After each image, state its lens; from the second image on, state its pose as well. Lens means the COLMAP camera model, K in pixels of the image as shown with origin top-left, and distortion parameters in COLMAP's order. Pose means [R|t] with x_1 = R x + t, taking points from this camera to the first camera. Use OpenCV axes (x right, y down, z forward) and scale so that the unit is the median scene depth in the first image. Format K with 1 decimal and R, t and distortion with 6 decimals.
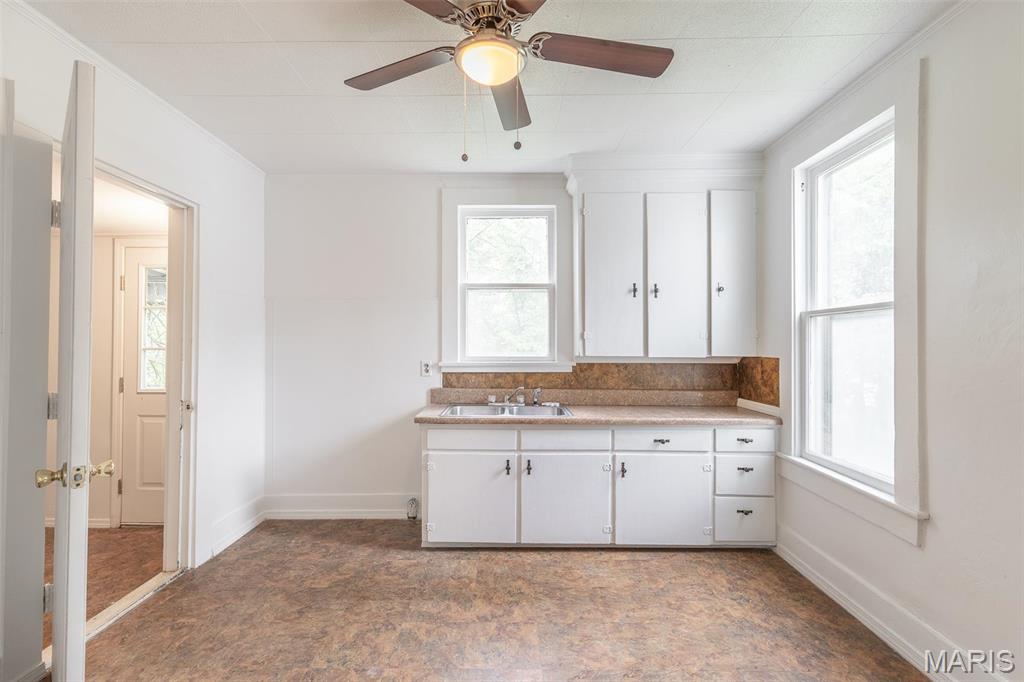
lens RADIAL K [[464.2, 0, 515.8], [0, 464.2, 344.6], [0, 0, 1]] dist [0.002991, -0.000127]
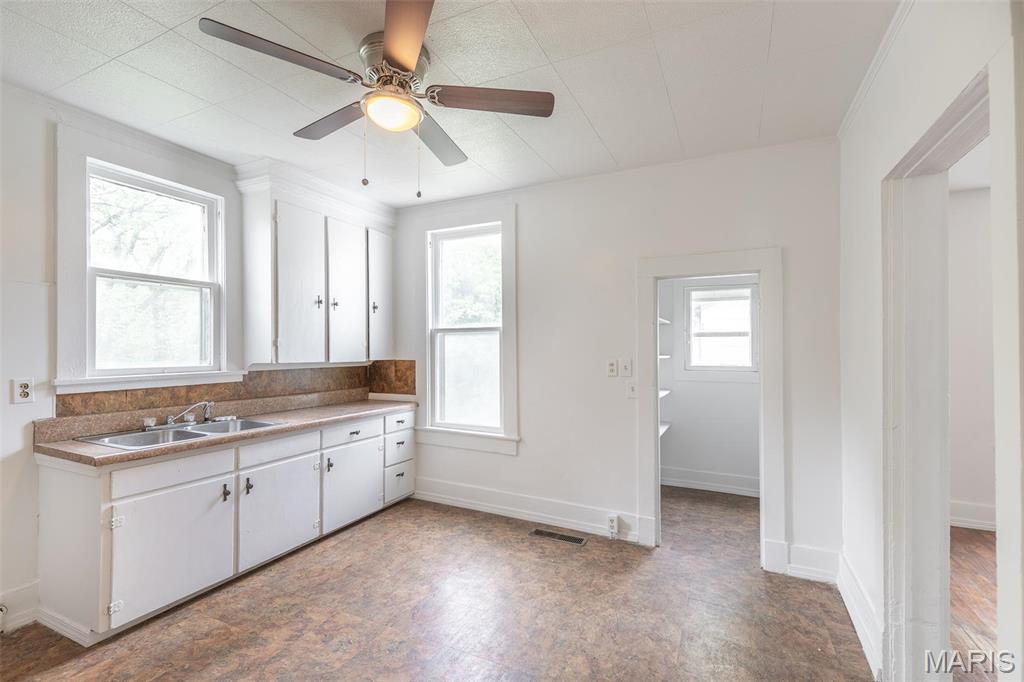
lens RADIAL K [[448.7, 0, 511.3], [0, 448.7, 345.5], [0, 0, 1]] dist [0.000959, -0.000293]
pose [[0.430209, 0.004550, 0.902718, -0.547102], [0.003380, 0.999972, -0.006651, -0.005795], [-0.902723, 0.005912, 0.430182, 0.144376]]
